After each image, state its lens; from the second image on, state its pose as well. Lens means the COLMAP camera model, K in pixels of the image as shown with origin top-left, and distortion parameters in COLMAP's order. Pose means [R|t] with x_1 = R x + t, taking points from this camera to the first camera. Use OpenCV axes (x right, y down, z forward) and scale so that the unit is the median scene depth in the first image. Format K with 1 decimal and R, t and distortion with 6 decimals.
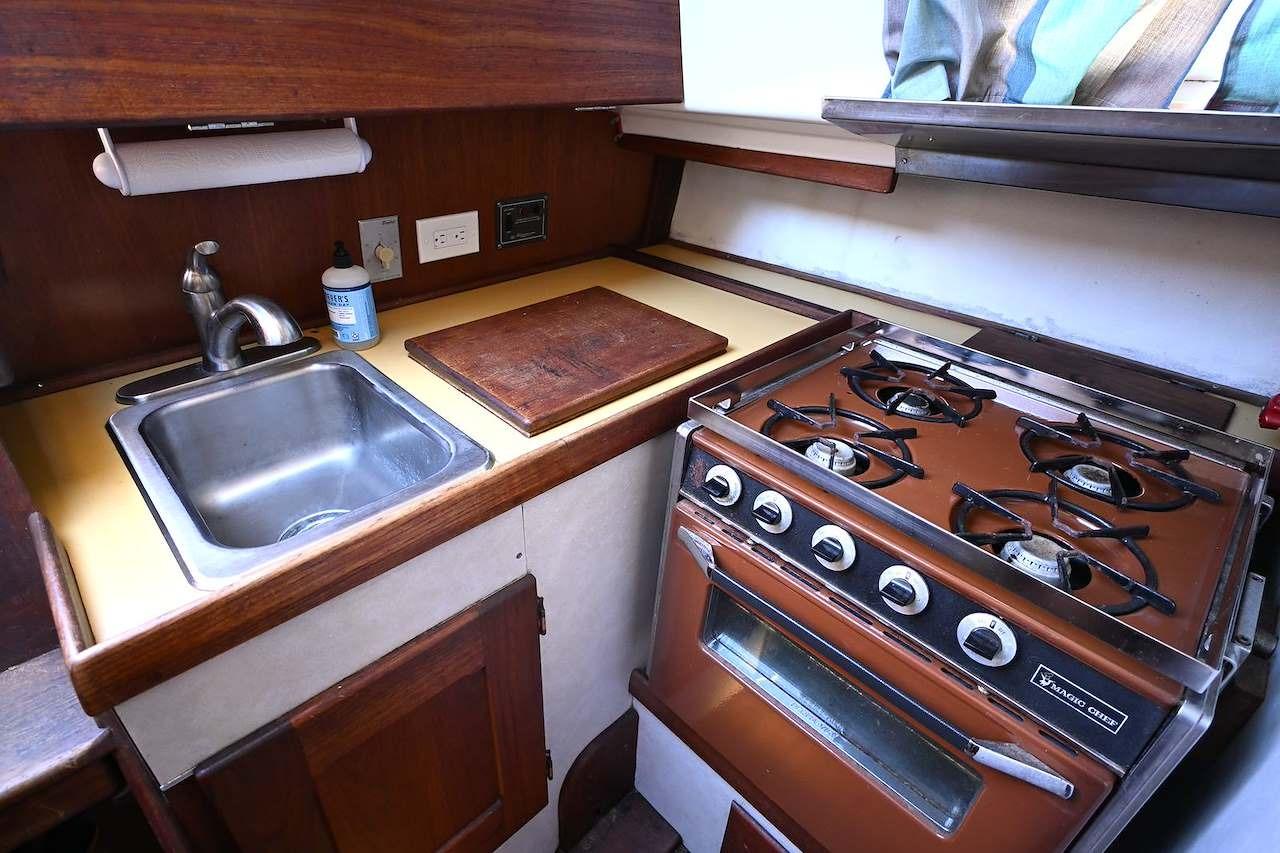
lens RADIAL K [[642.7, 0, 590.8], [0, 642.7, 431.8], [0, 0, 1]] dist [-0.000628, 0.000146]
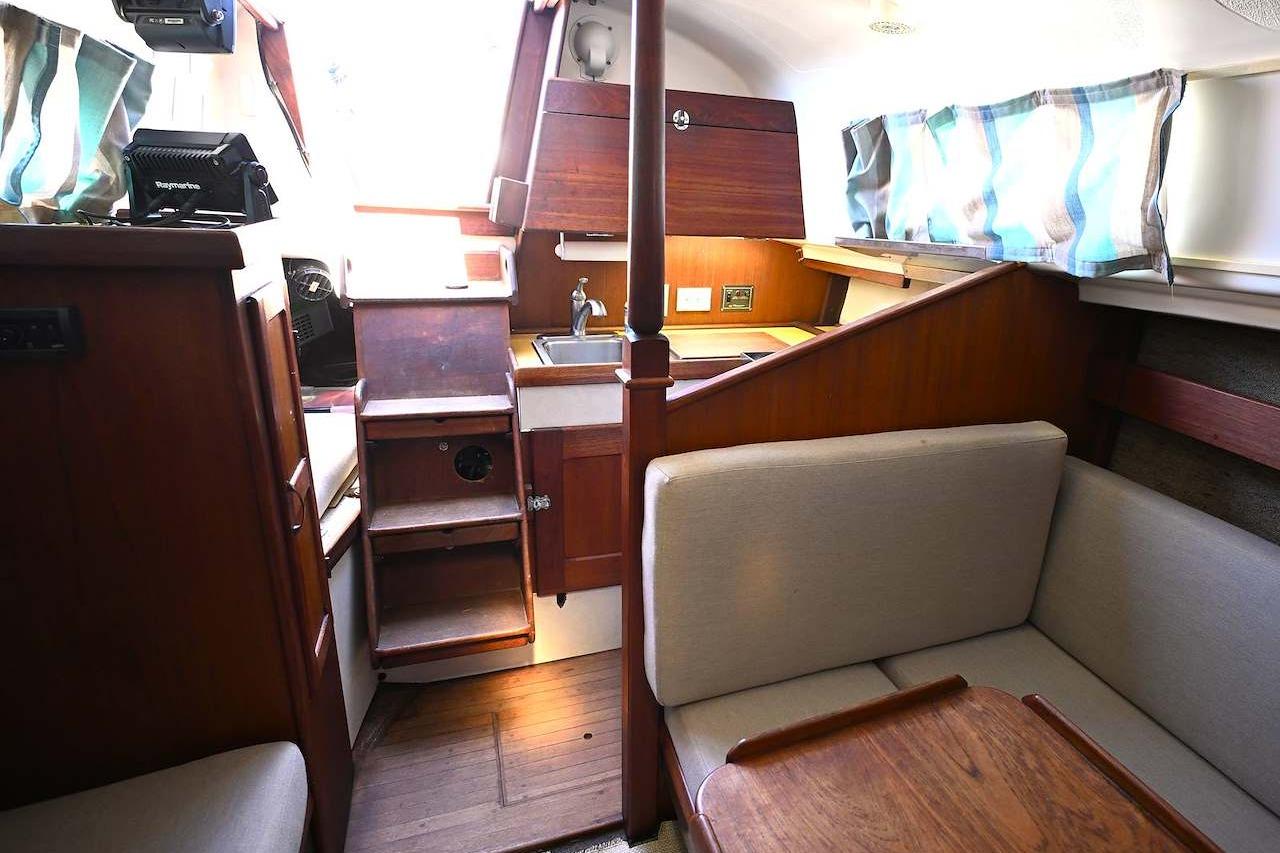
lens RADIAL K [[632.8, 0, 640.0], [0, 632.8, 426.5], [0, 0, 1]] dist [-0.000549, -0.000031]
pose [[0.889994, 0.166673, -0.424418, 0.792168], [-0.251142, 0.956071, -0.151180, 0.610251], [0.380576, 0.241139, 0.892756, -1.056140]]
